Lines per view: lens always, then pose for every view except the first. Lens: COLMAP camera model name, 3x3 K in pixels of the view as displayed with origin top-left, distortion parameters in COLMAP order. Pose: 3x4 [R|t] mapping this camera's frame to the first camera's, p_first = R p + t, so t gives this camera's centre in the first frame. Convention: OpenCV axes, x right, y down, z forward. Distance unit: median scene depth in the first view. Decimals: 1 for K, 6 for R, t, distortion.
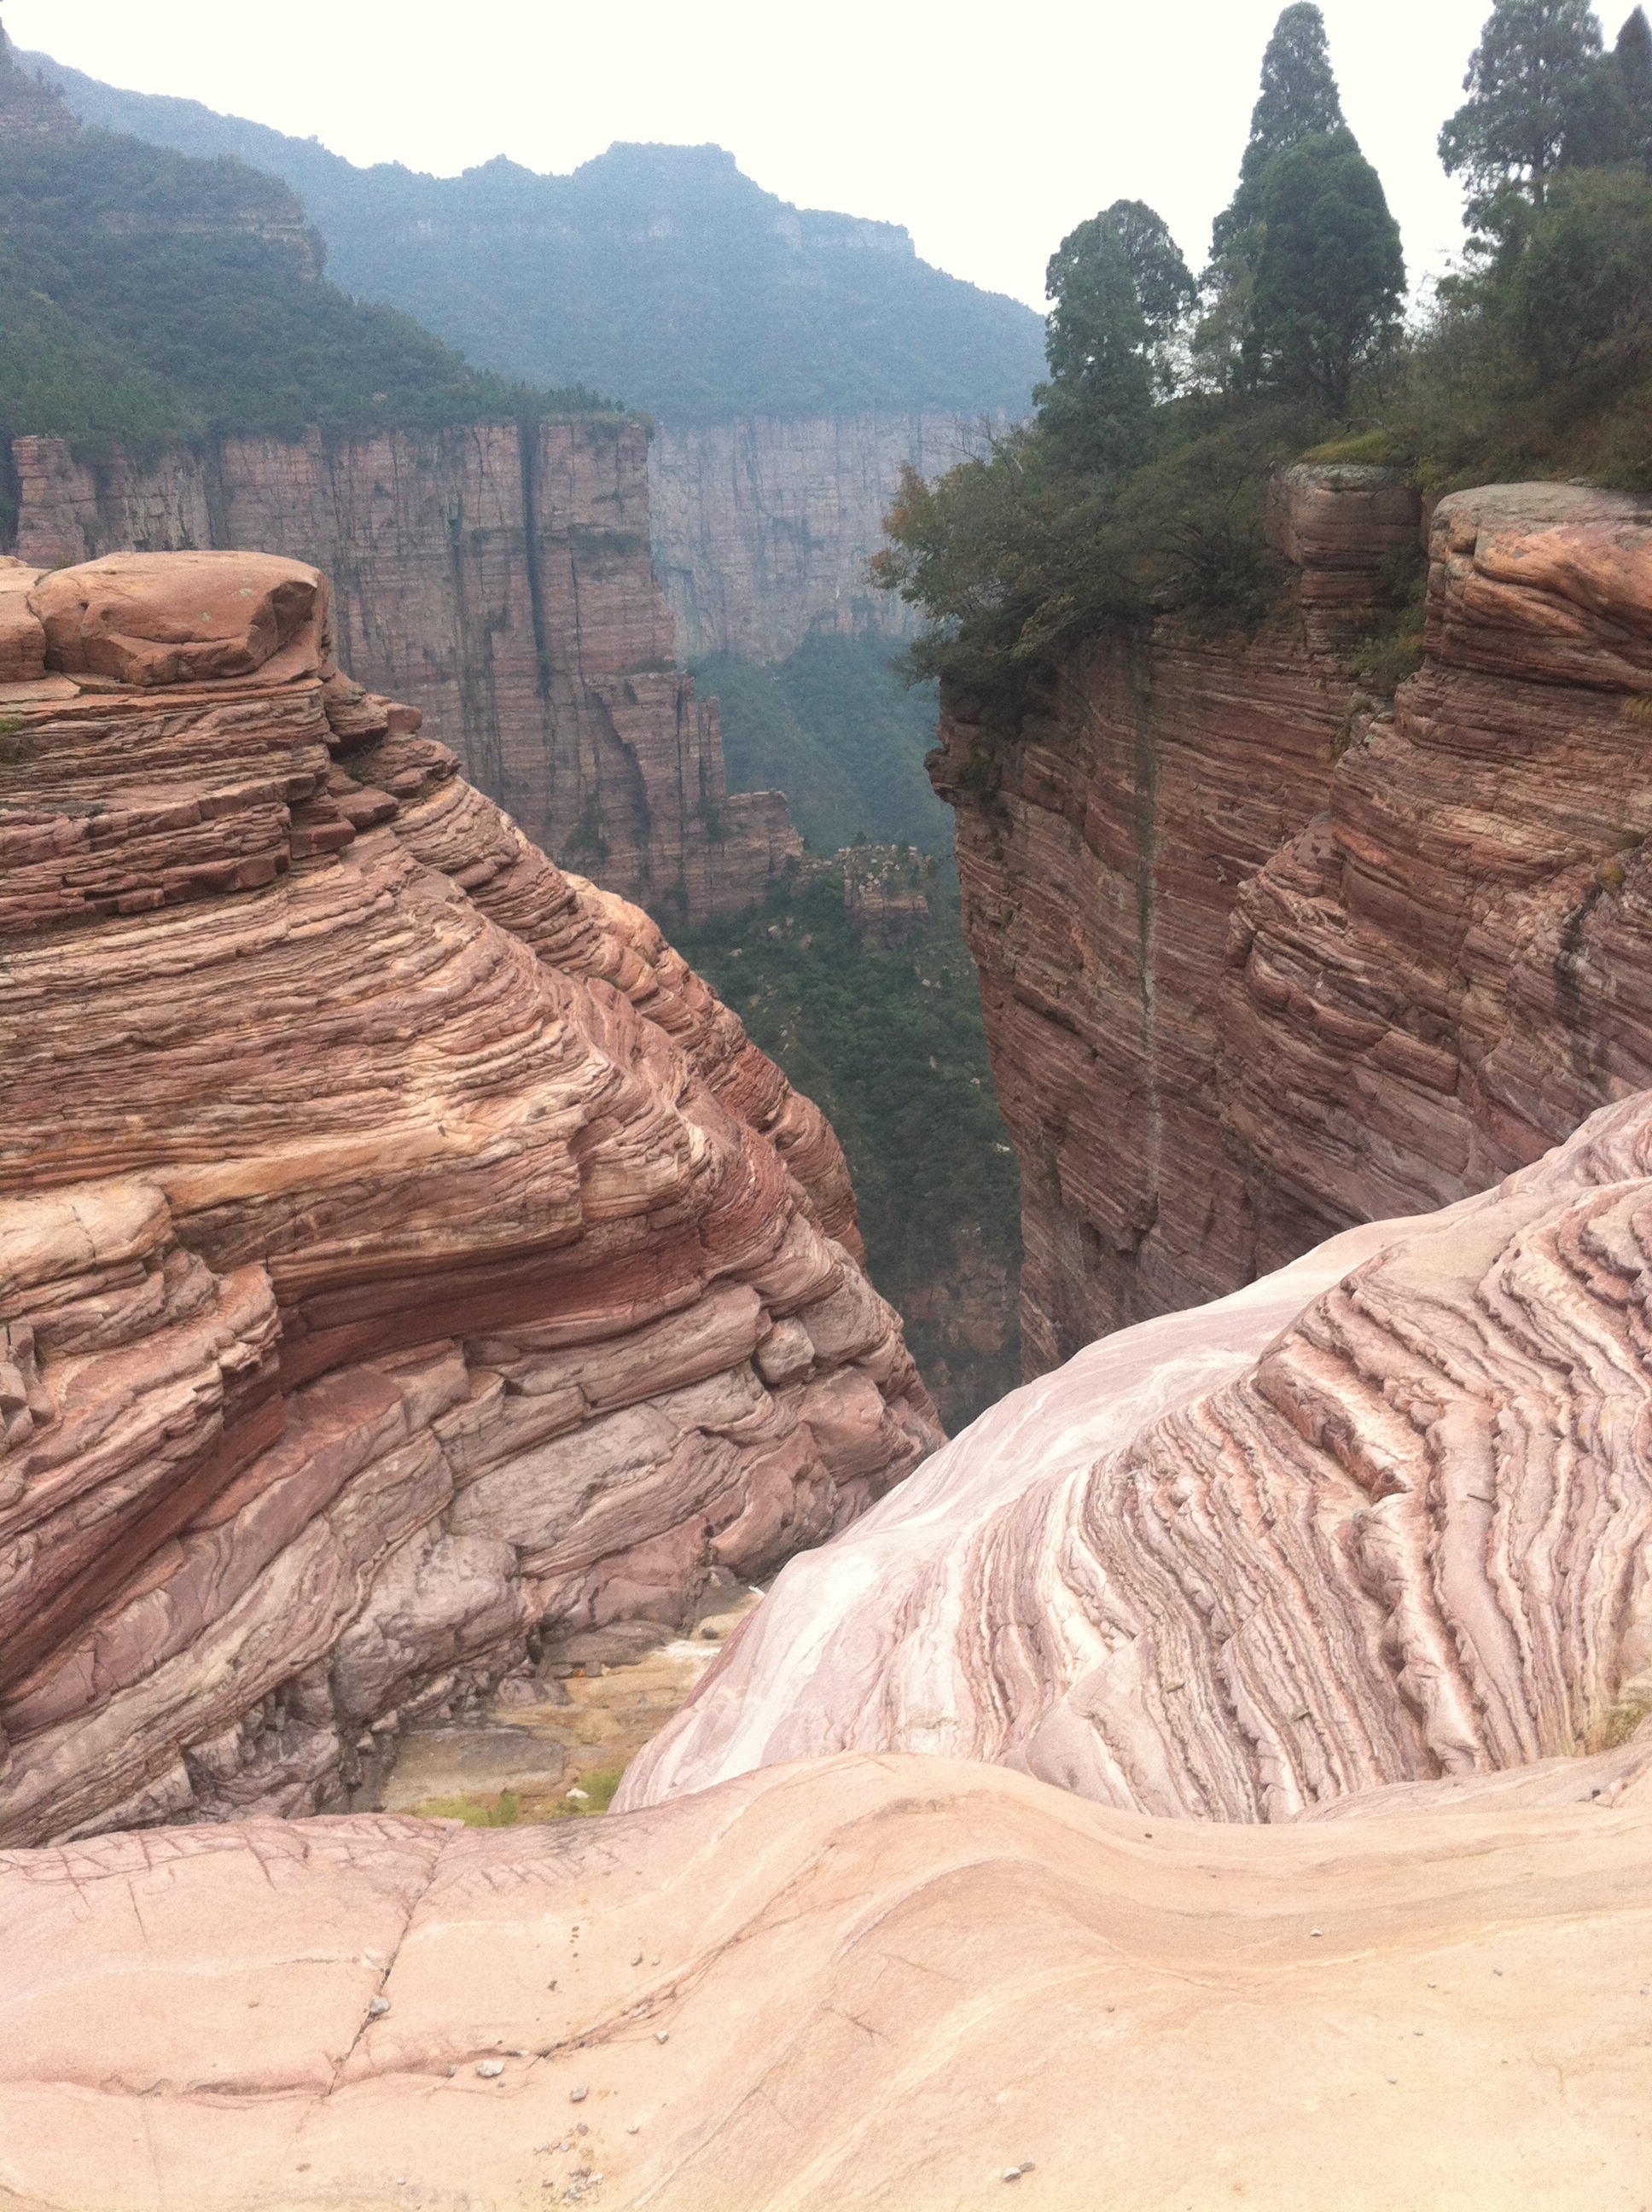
lens RADIAL K [[2083.3, 0, 823.8], [0, 2083.3, 1156.2], [0, 0, 1]] dist [0.029234, -0.020952]
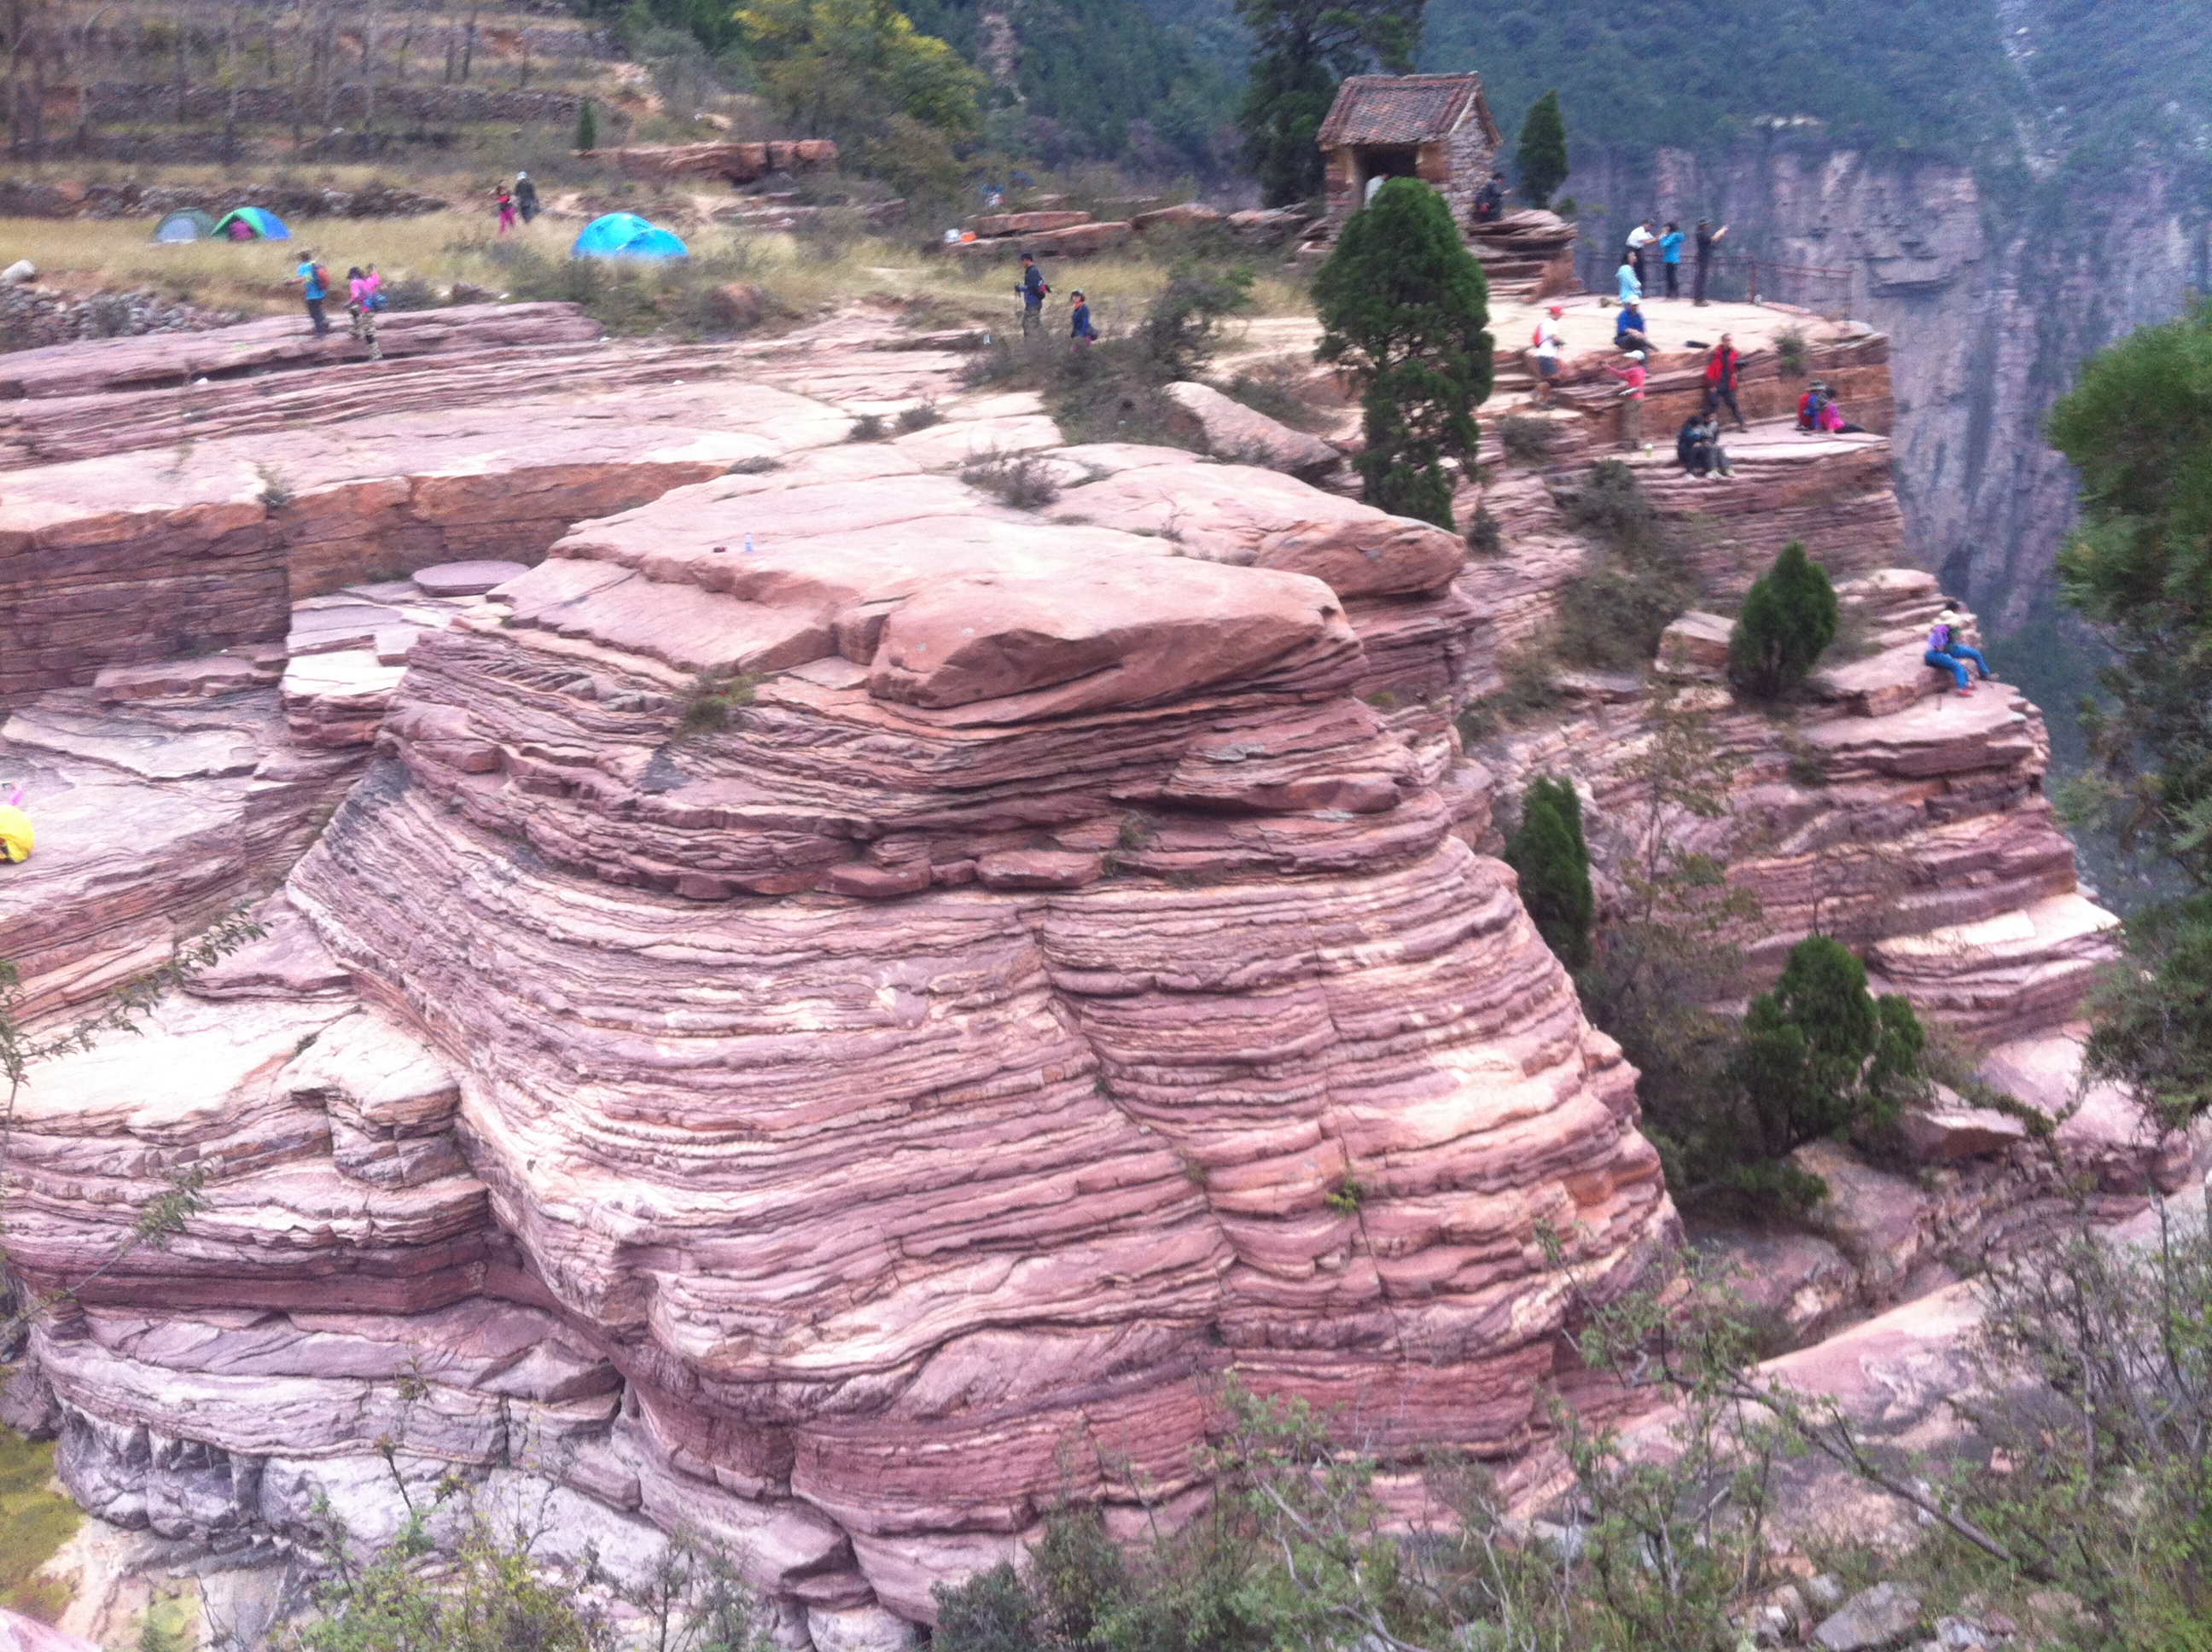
lens RADIAL K [[2105.1, 0, 1126.0], [0, 2105.1, 872.3], [0, 0, 1]] dist [0.117521, -0.384388]
pose [[0.132942, 0.339681, -0.931098, 0.814145], [-0.299234, 0.909354, 0.289024, -0.551538], [0.944873, 0.240192, 0.222535, 1.010967]]
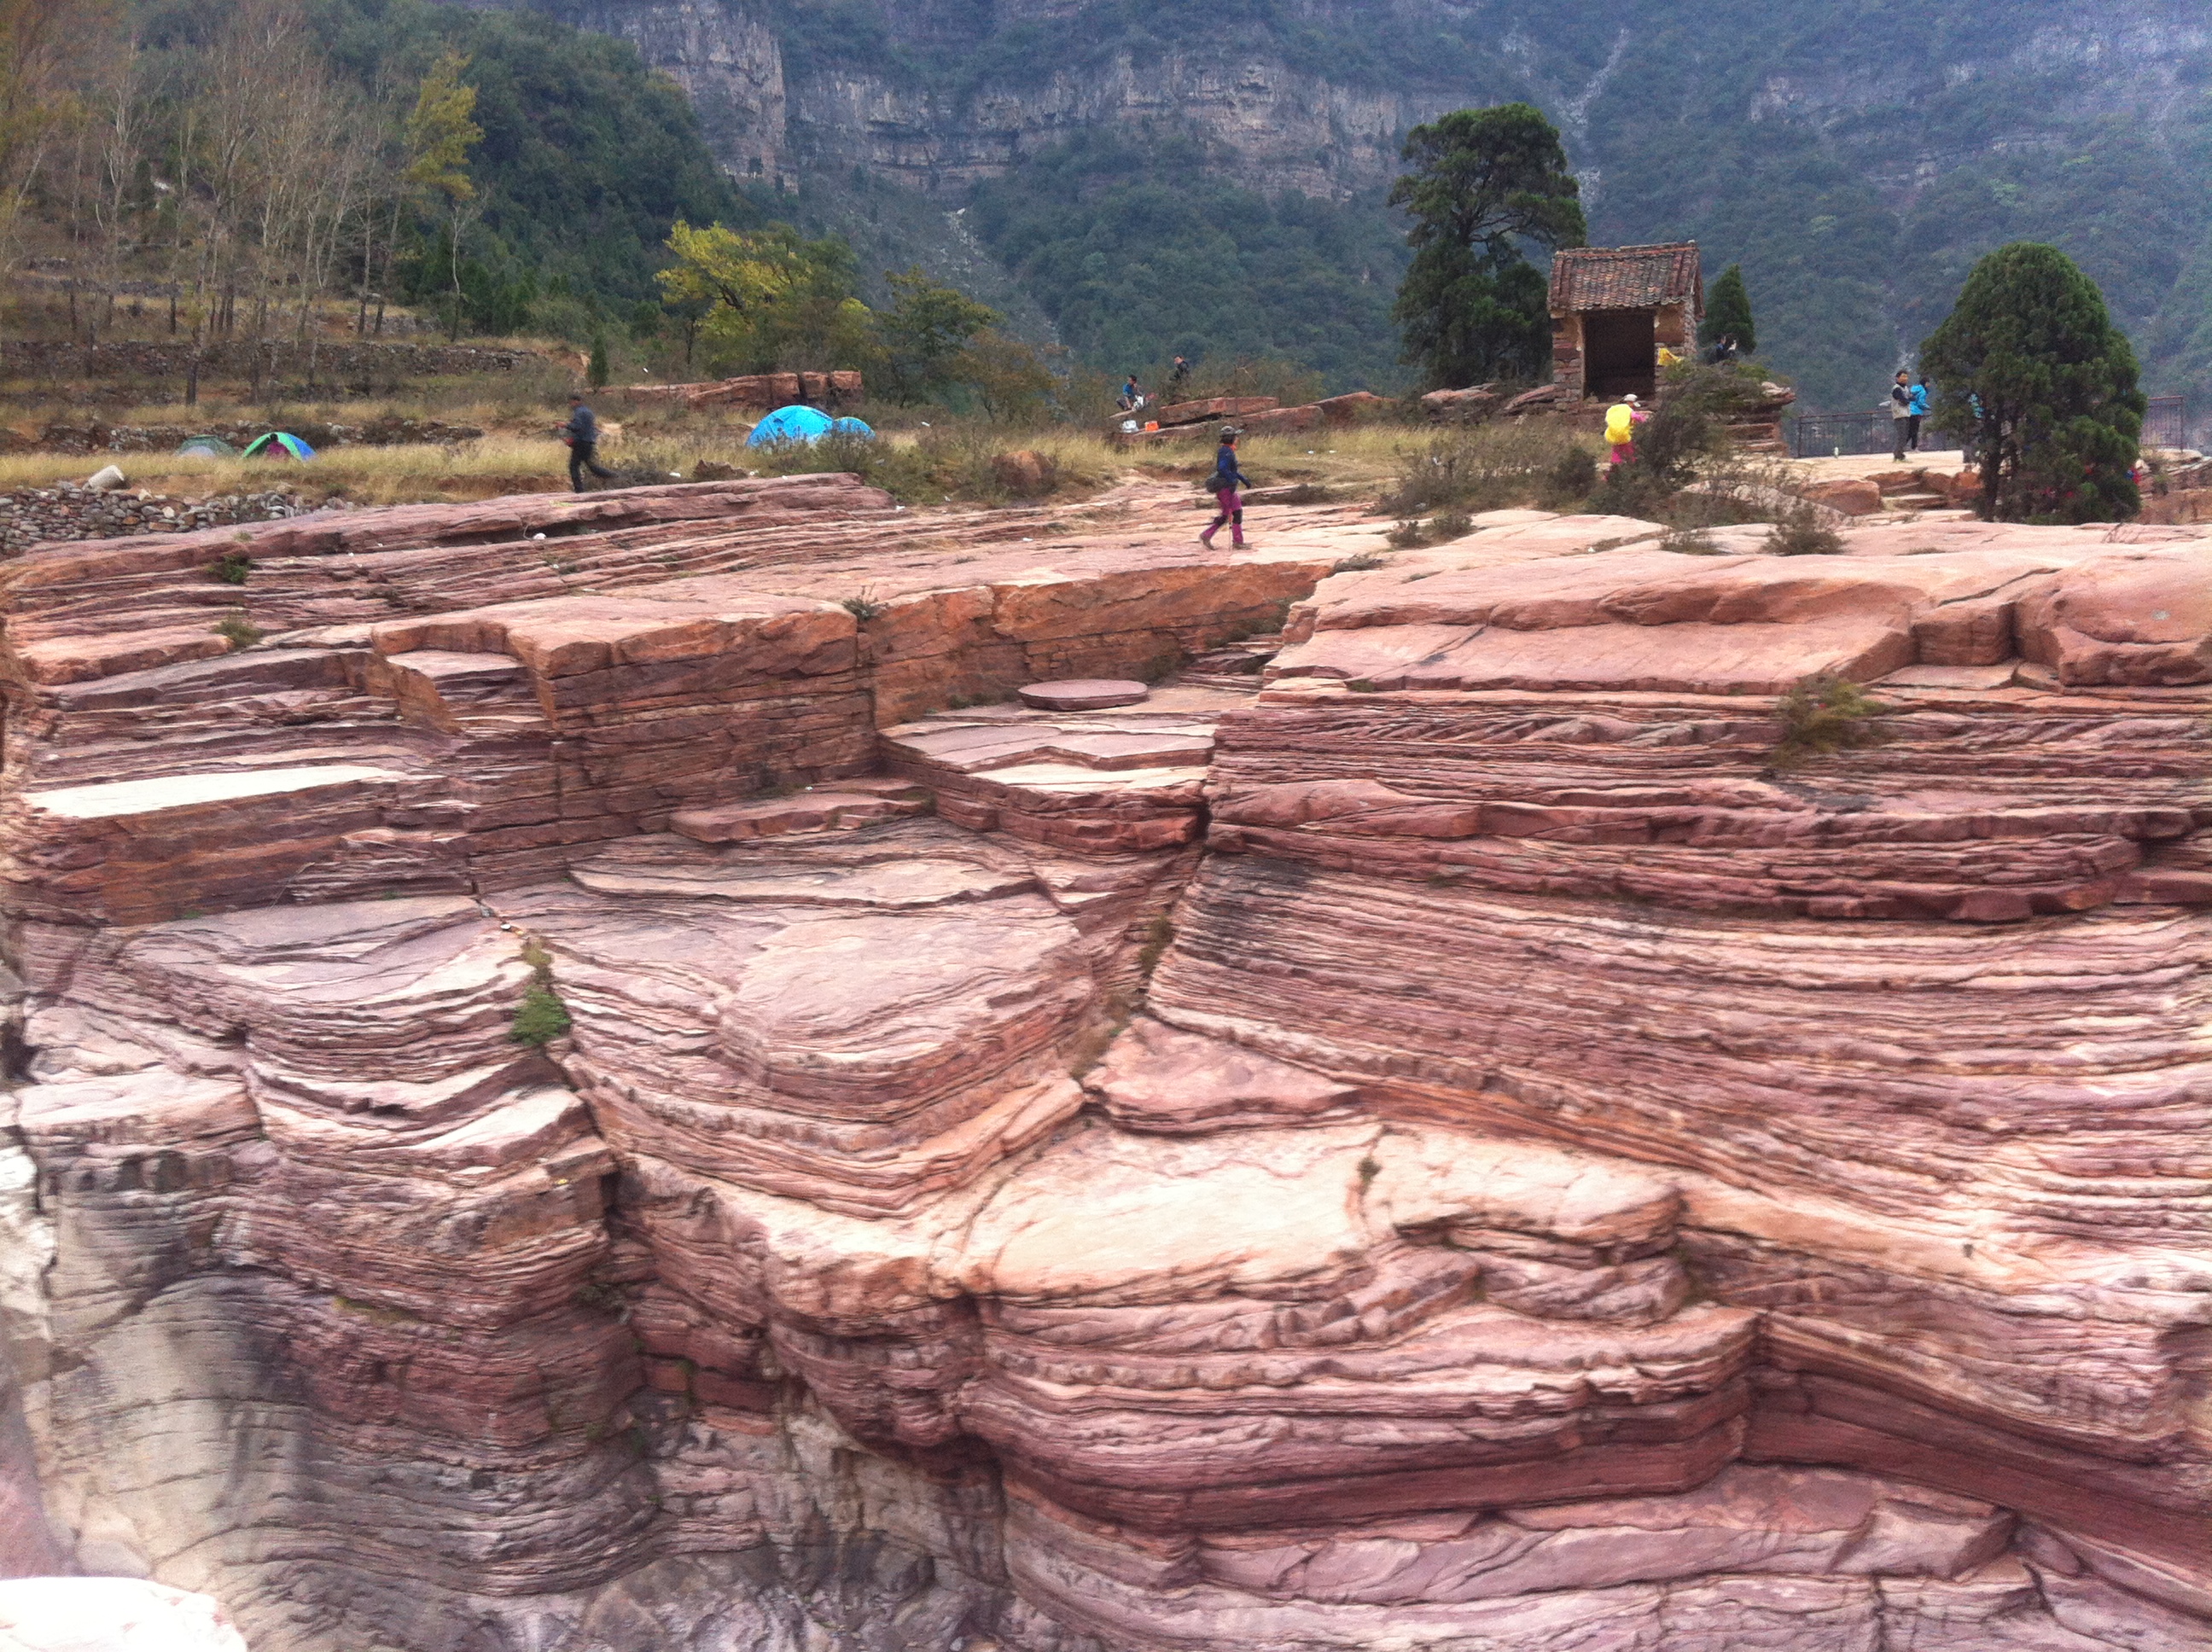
lens RADIAL K [[2105.1, 0, 1126.0], [0, 2105.1, 872.3], [0, 0, 1]] dist [0.117521, -0.384388]
pose [[0.294772, 0.190765, -0.936332, 0.470897], [-0.267095, 0.957263, 0.110943, -0.158279], [0.917480, 0.217387, 0.333127, 0.387504]]
